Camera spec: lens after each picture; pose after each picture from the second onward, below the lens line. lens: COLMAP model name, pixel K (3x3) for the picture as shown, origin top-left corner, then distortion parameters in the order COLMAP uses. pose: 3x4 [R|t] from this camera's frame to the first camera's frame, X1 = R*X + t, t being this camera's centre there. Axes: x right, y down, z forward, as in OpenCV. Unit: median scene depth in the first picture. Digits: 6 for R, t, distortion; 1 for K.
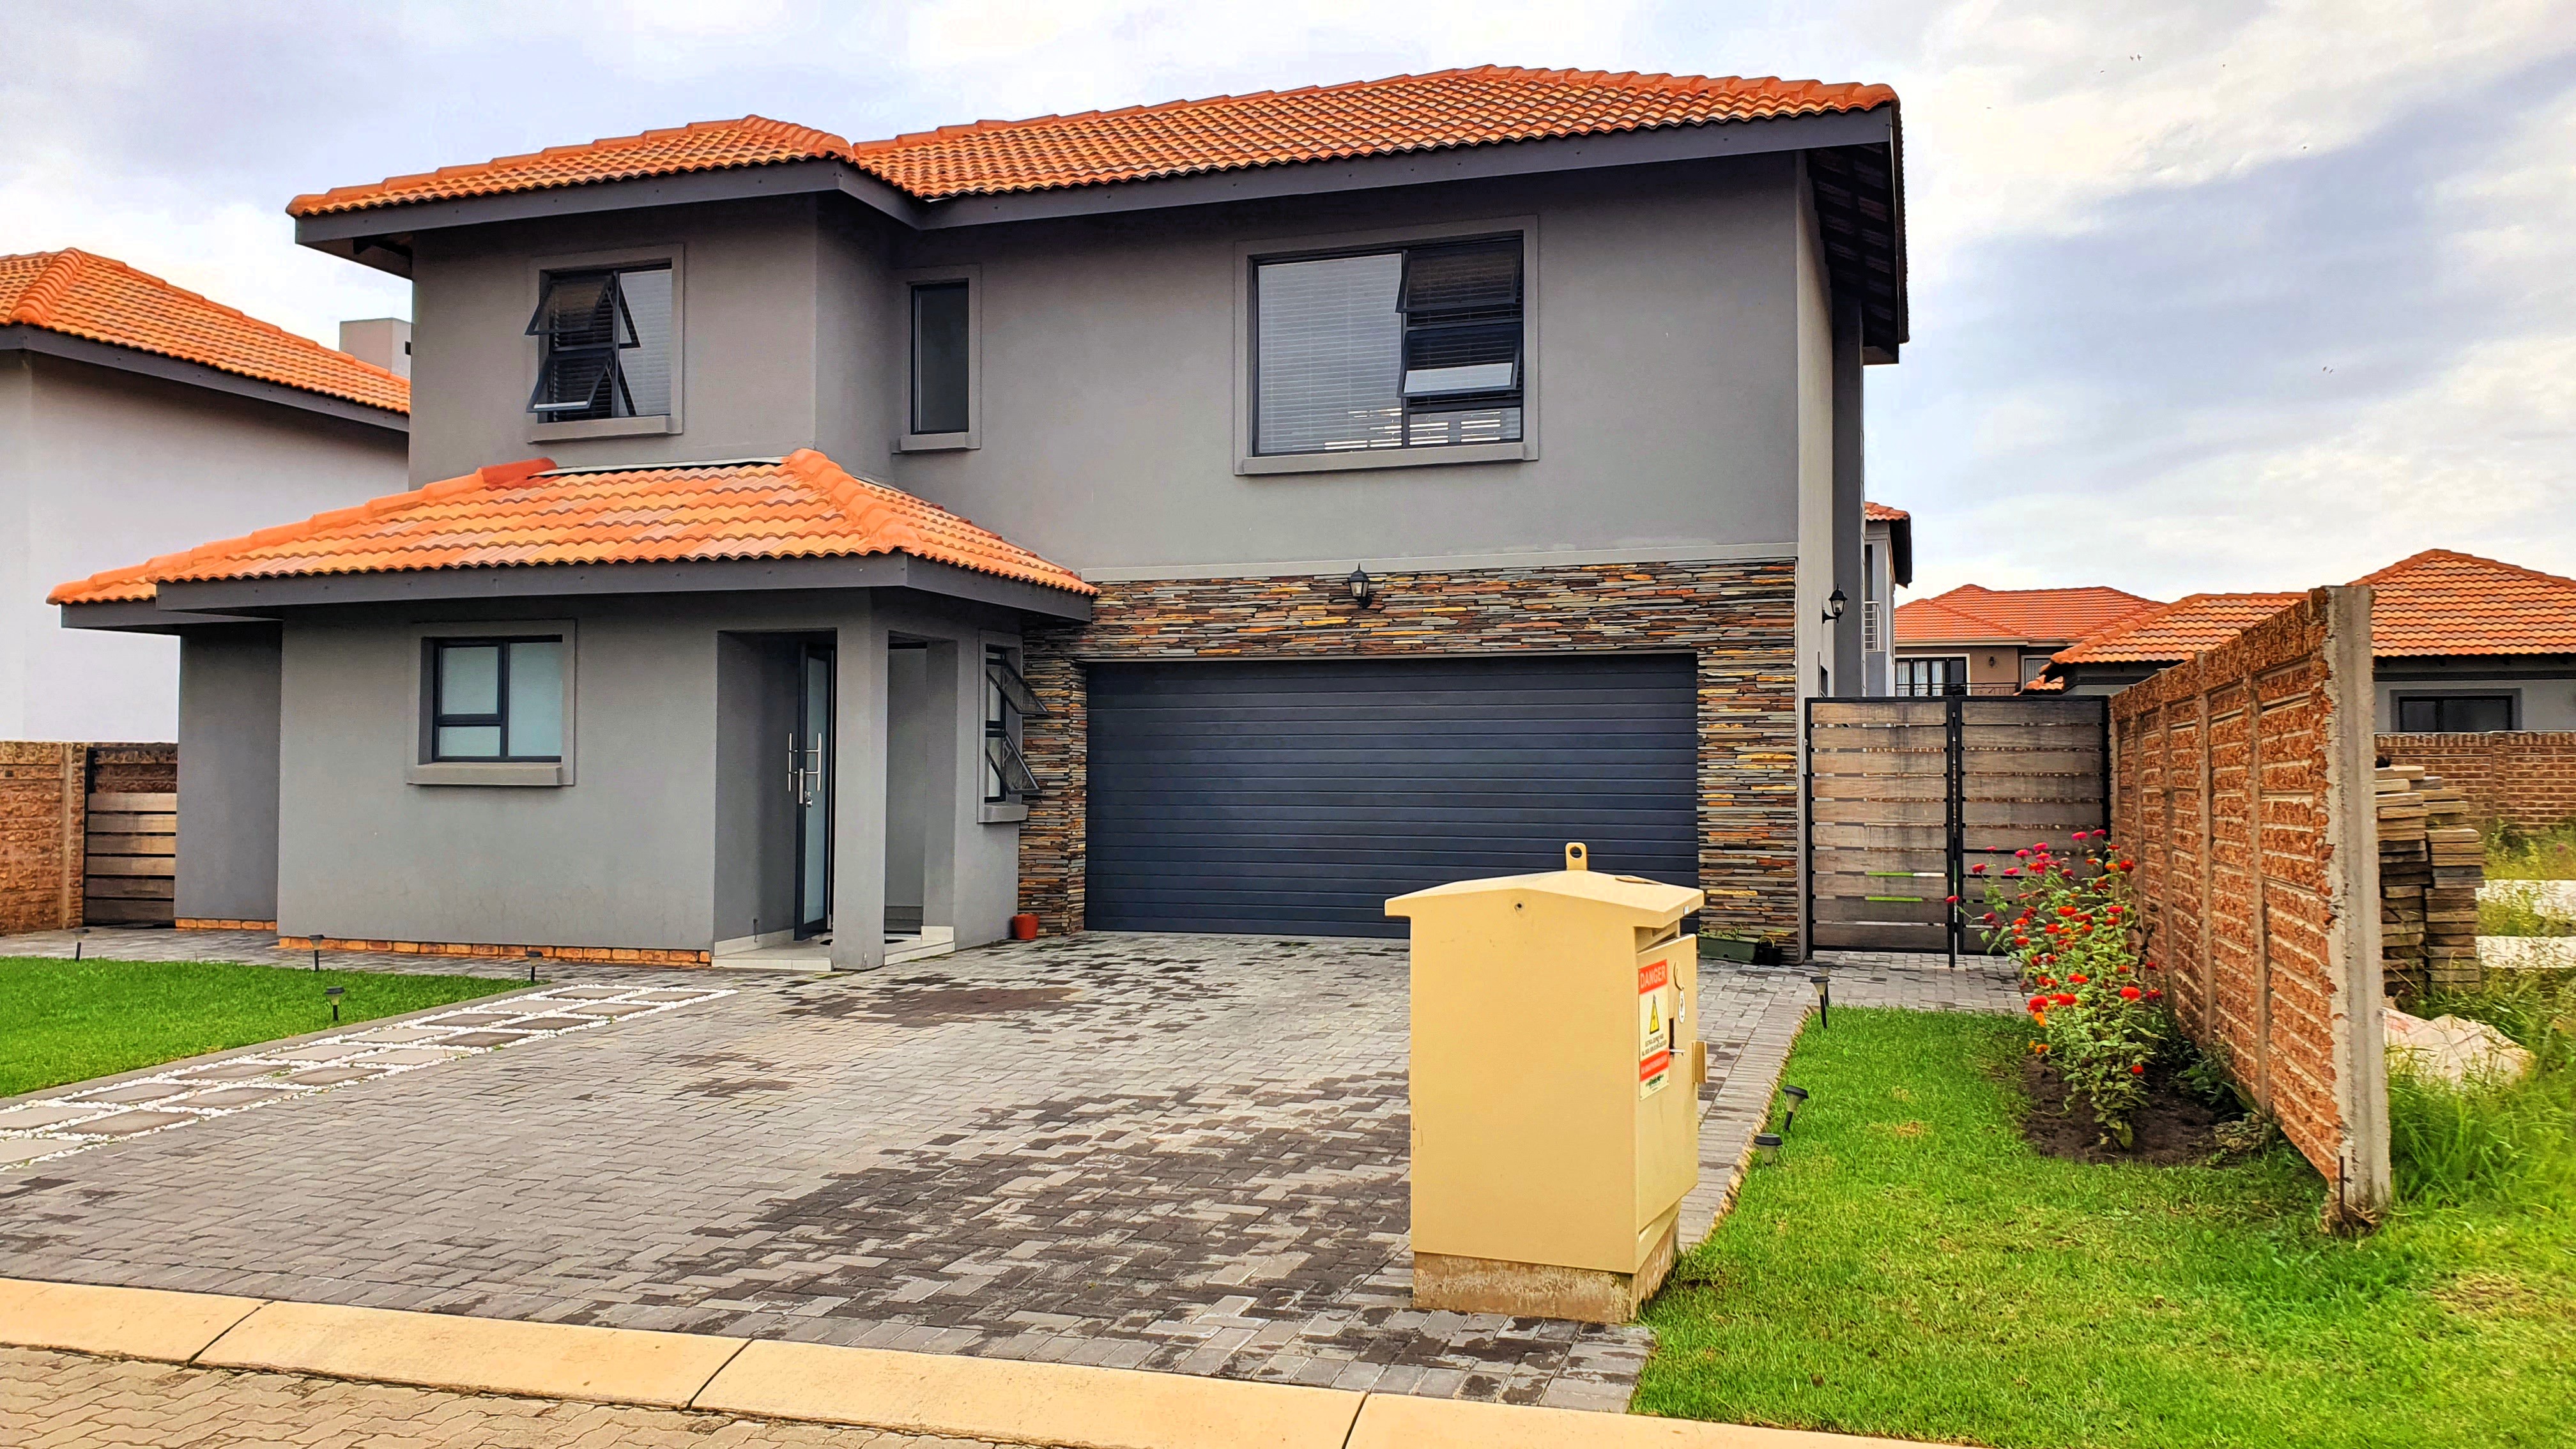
lens RADIAL K [[2026.9, 0, 1289.5], [0, 2026.9, 712.5], [0, 0, 1]] dist [0.071873, -0.002791]
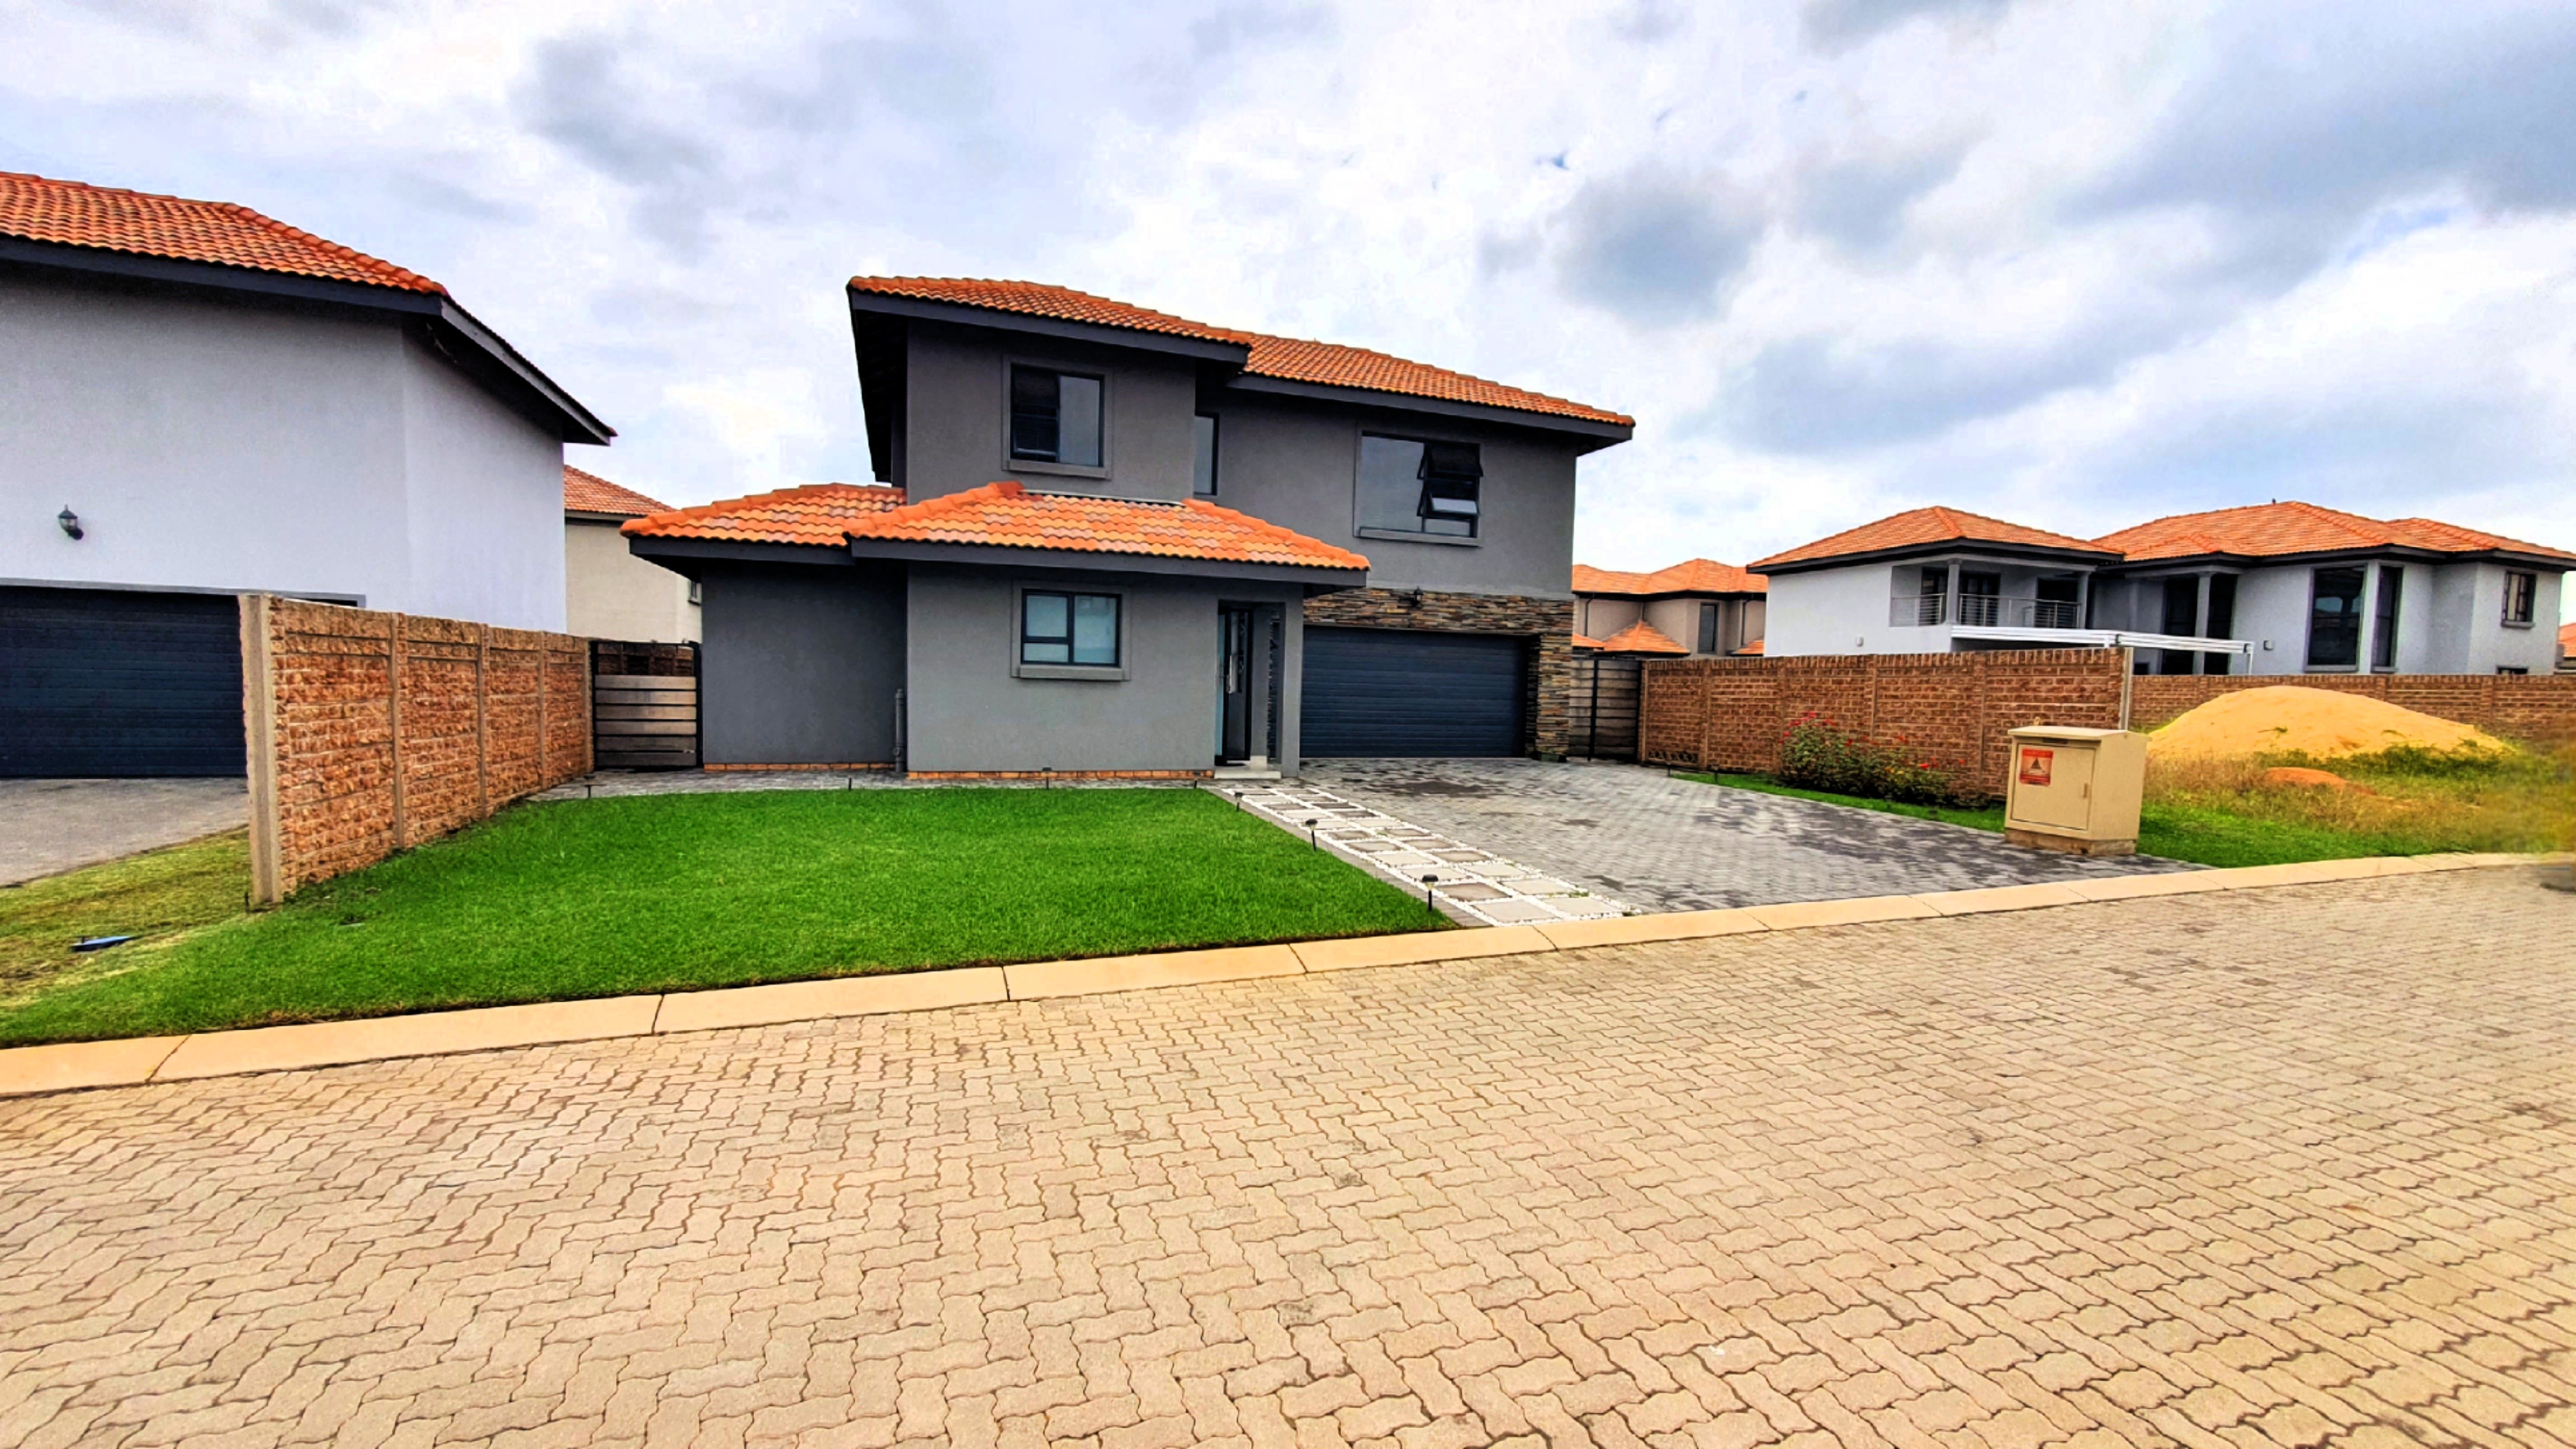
lens RADIAL K [[1022.2, 0, 1291.0], [0, 1022.2, 742.9], [0, 0, 1]] dist [-0.002104, -0.000771]
pose [[0.783283, -0.016189, 0.621454, -0.754329], [-0.040944, 0.996147, 0.077555, 0.014554], [-0.620315, -0.086192, 0.779602, 0.214928]]
